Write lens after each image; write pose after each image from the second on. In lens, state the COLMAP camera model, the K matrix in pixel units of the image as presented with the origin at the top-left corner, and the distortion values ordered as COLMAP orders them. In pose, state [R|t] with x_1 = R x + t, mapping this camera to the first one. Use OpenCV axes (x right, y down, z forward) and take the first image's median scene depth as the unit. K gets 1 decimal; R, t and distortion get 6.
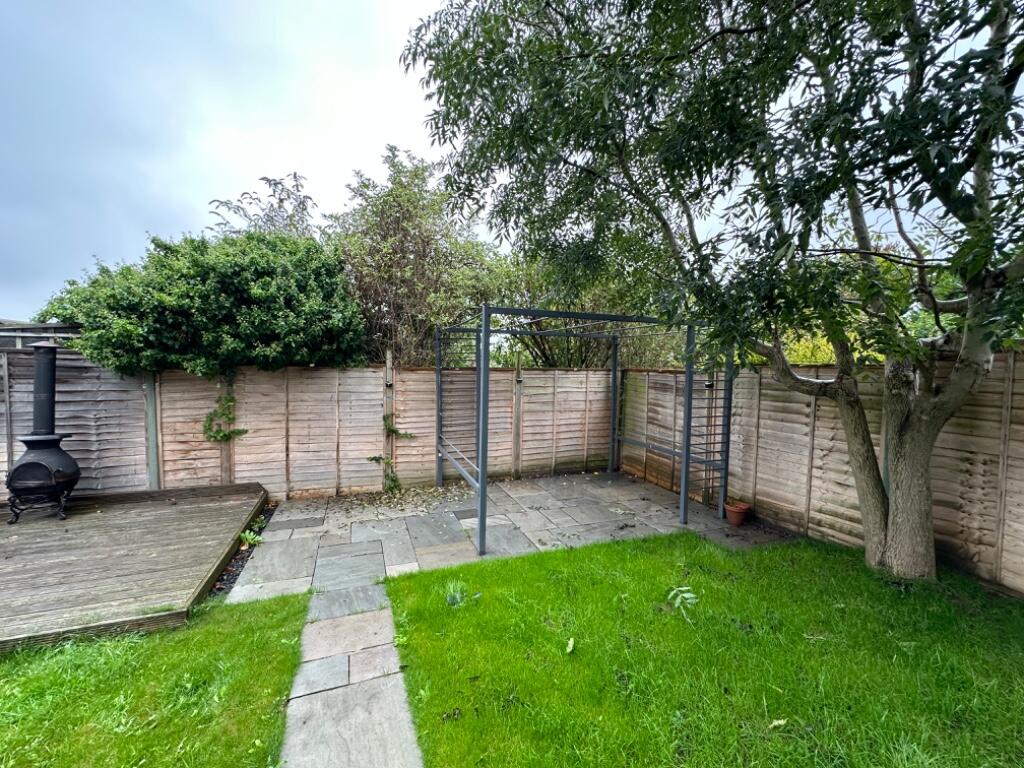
lens RADIAL K [[409.5, 0, 511.1], [0, 409.5, 384.4], [0, 0, 1]] dist [-0.003099, 0.000209]
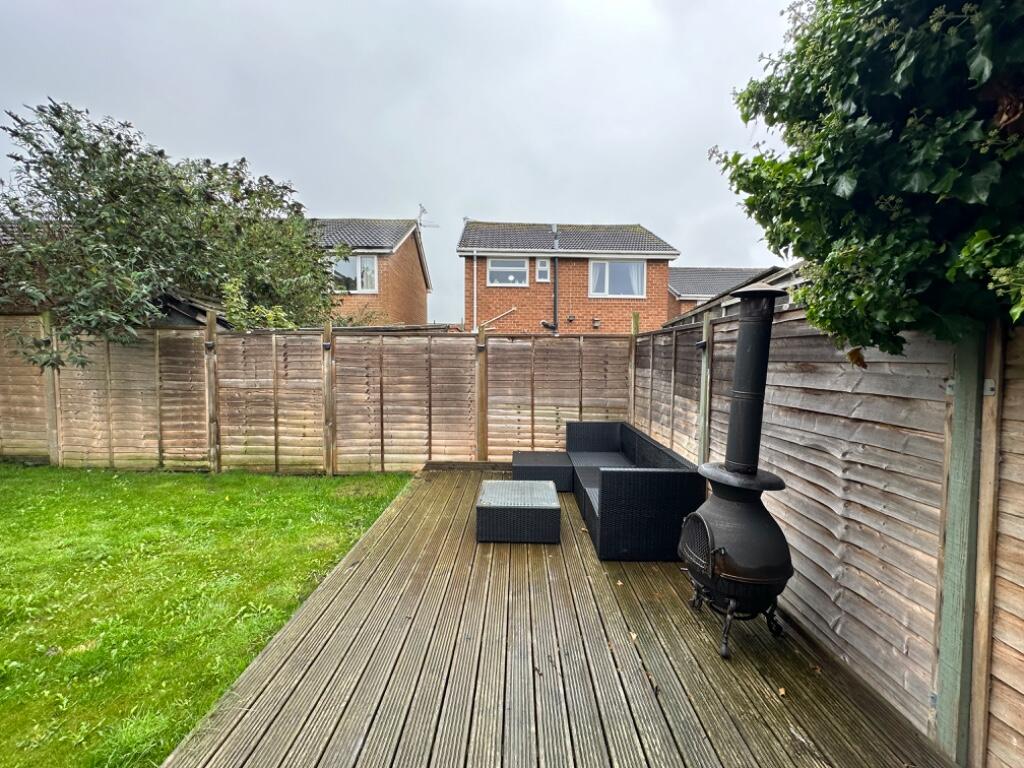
lens RADIAL K [[409.5, 0, 511.1], [0, 409.5, 384.4], [0, 0, 1]] dist [-0.003099, 0.000209]
pose [[-0.376704, 0.038069, -0.925551, -0.499097], [-0.055664, 0.996419, 0.063640, 0.000311], [0.924660, 0.075494, -0.373236, 0.798223]]
